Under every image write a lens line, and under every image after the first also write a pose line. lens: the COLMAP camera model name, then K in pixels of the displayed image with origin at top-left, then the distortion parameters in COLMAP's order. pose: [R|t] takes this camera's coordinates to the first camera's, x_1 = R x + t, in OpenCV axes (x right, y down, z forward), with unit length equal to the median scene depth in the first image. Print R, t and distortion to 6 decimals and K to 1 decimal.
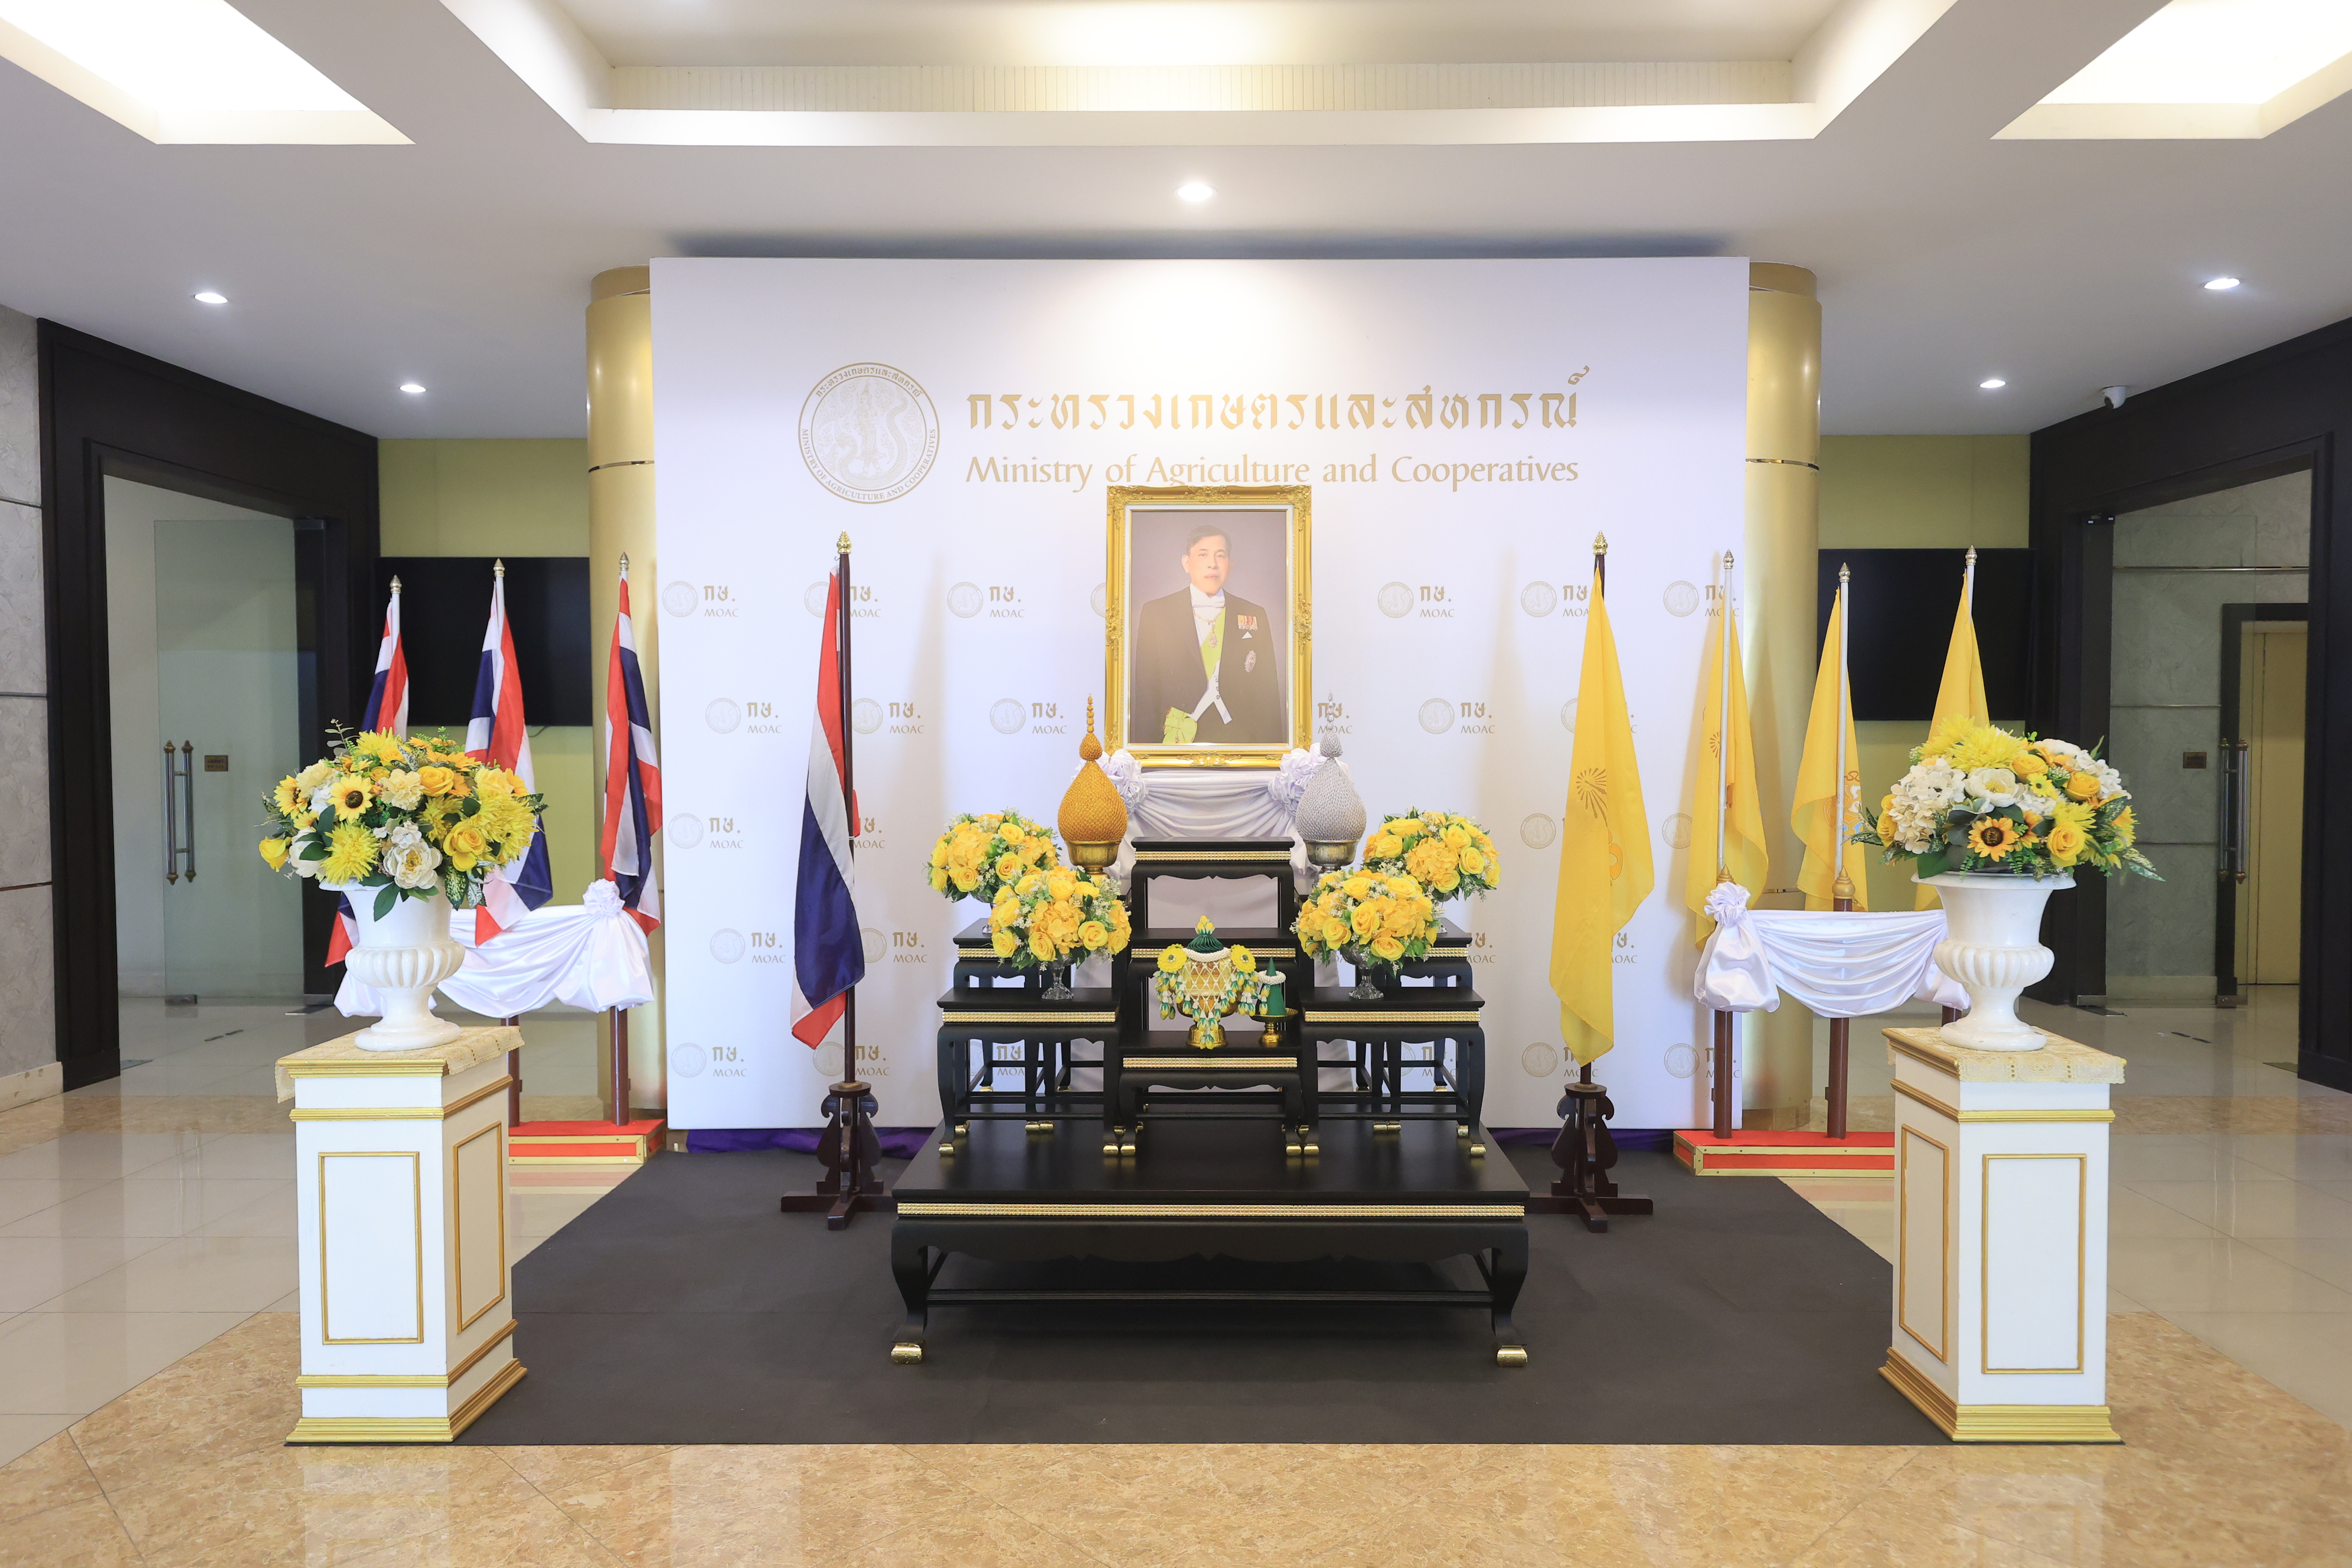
lens RADIAL K [[1629.8, 0, 1189.6], [0, 1629.8, 780.2], [0, 0, 1]] dist [0.012829, 0.000486]
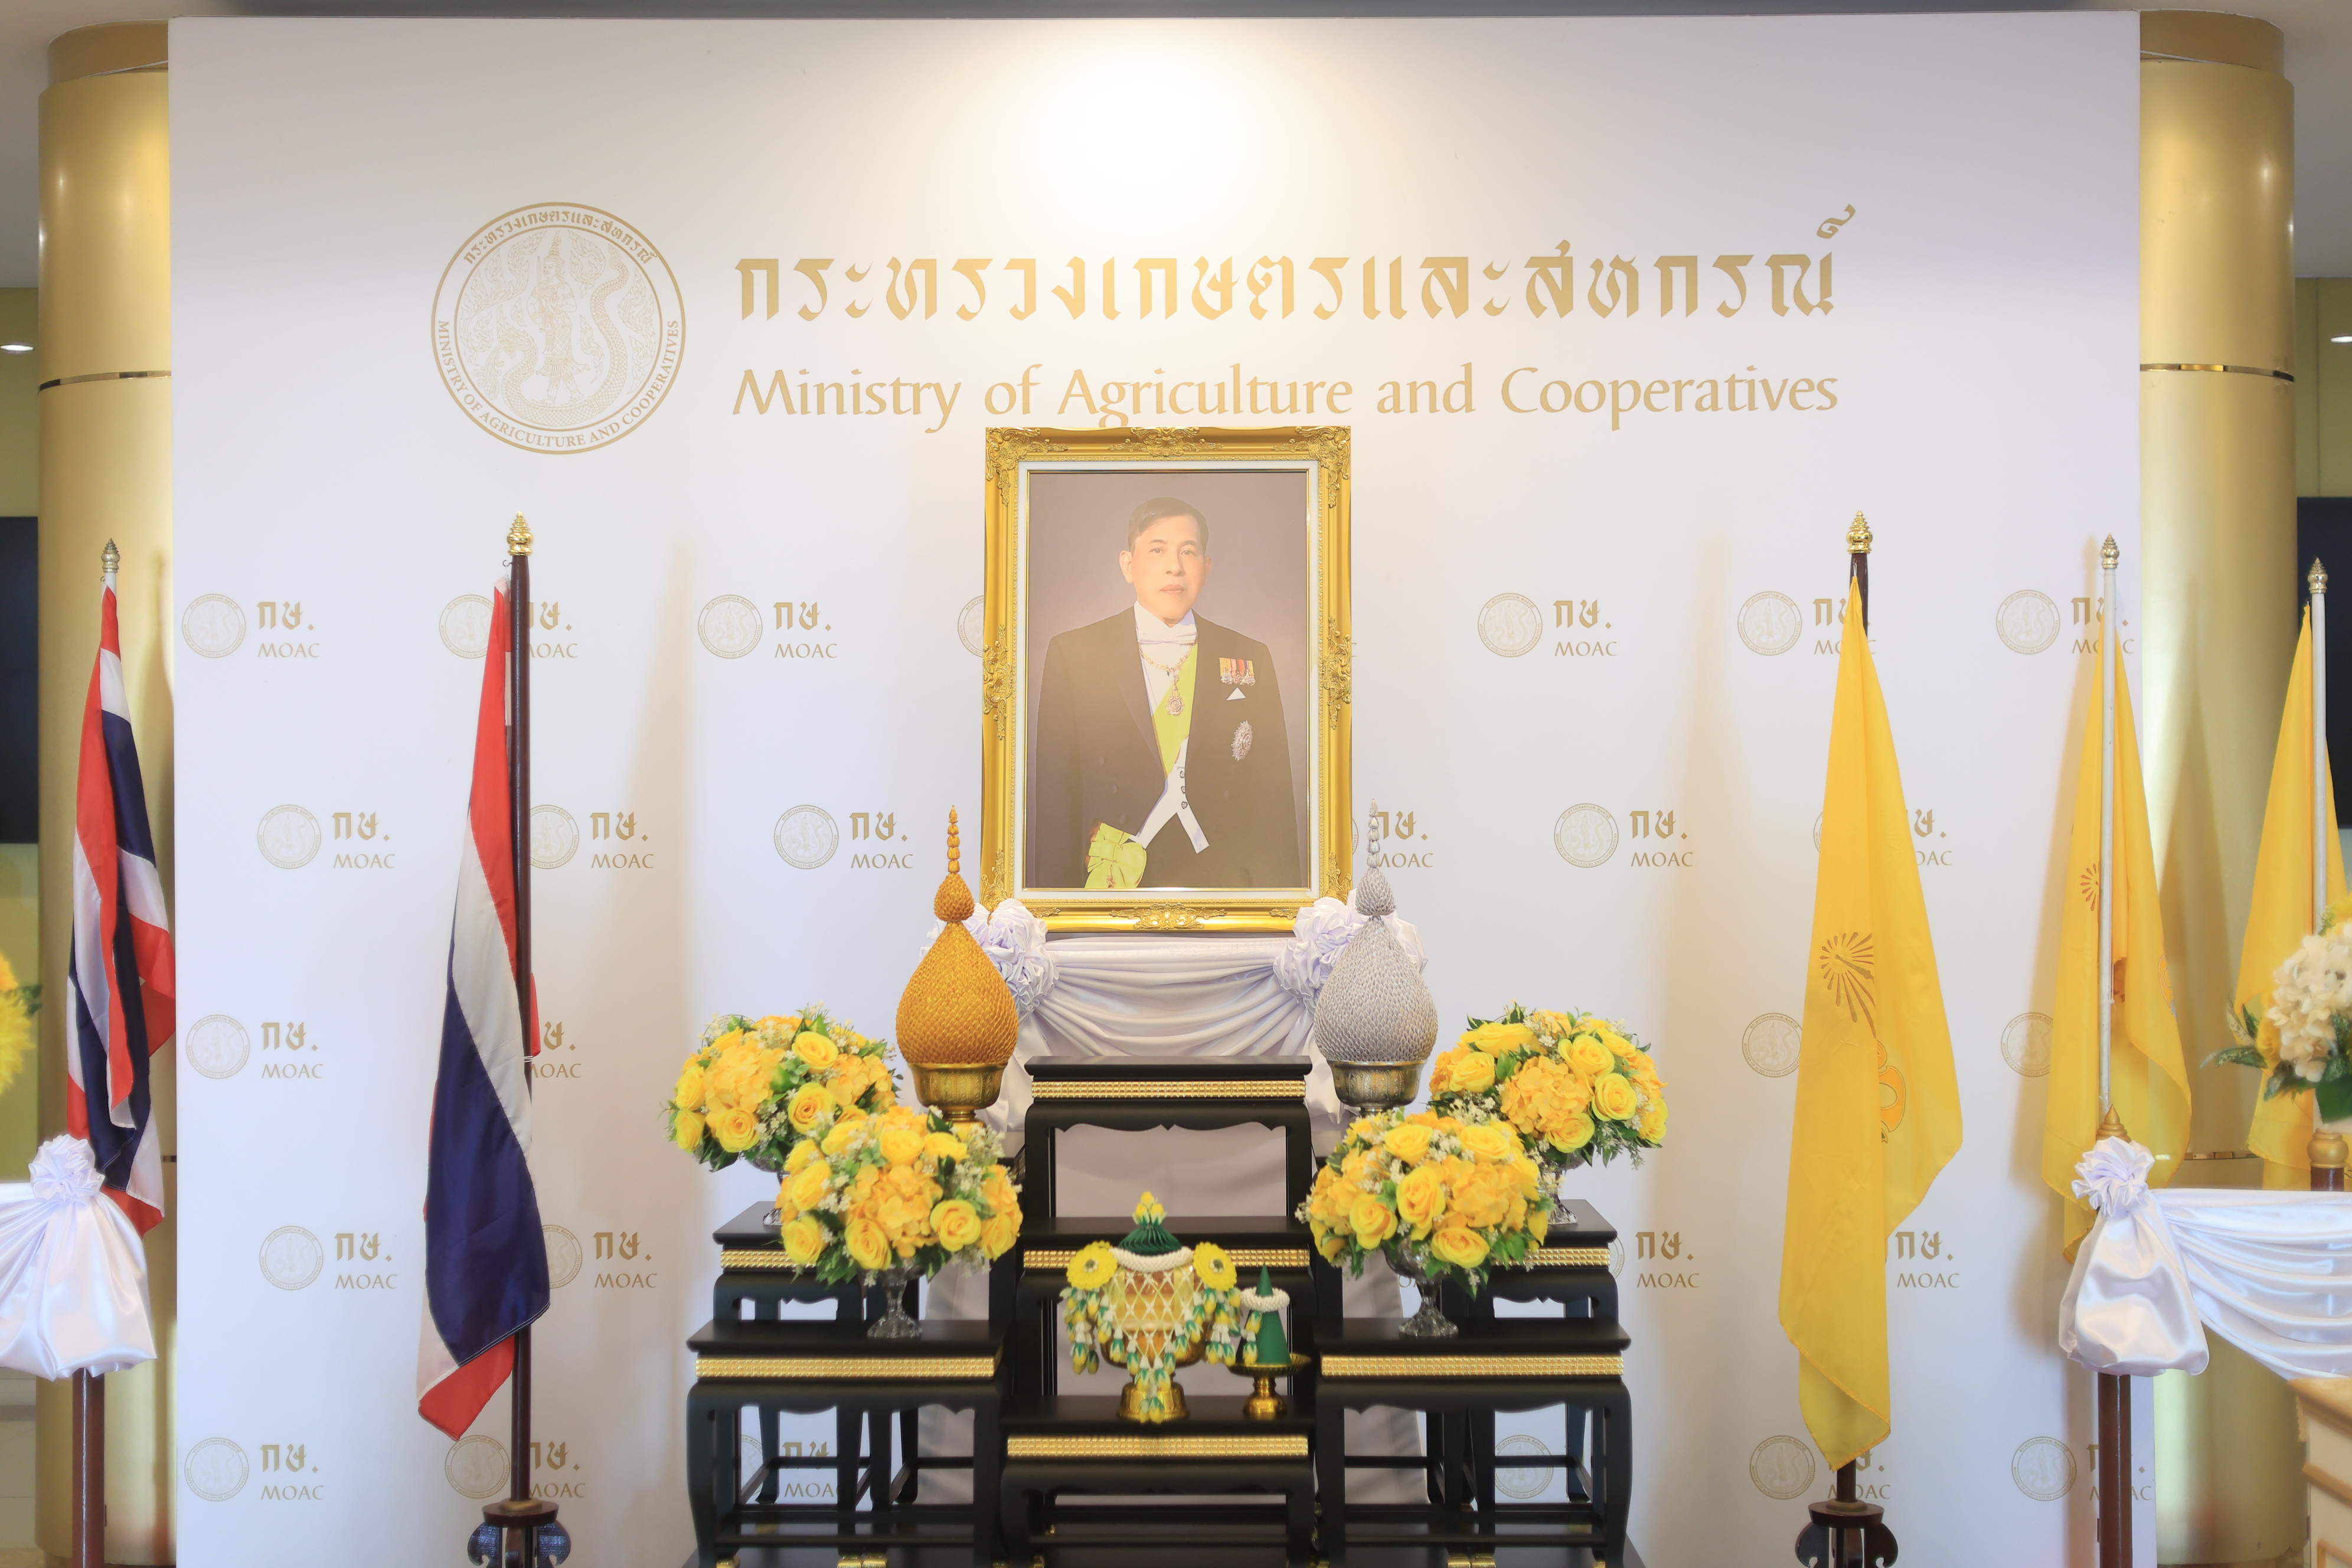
lens RADIAL K [[3367.0, 0, 1168.9], [0, 3367.0, 776.3], [0, 0, 1]] dist [0.011917, 0.000000]
pose [[0.999999, -0.001471, -0.000866, 0.013045], [0.001427, 0.998822, -0.048498, -0.004744], [0.000936, 0.048497, 0.998823, -0.149721]]
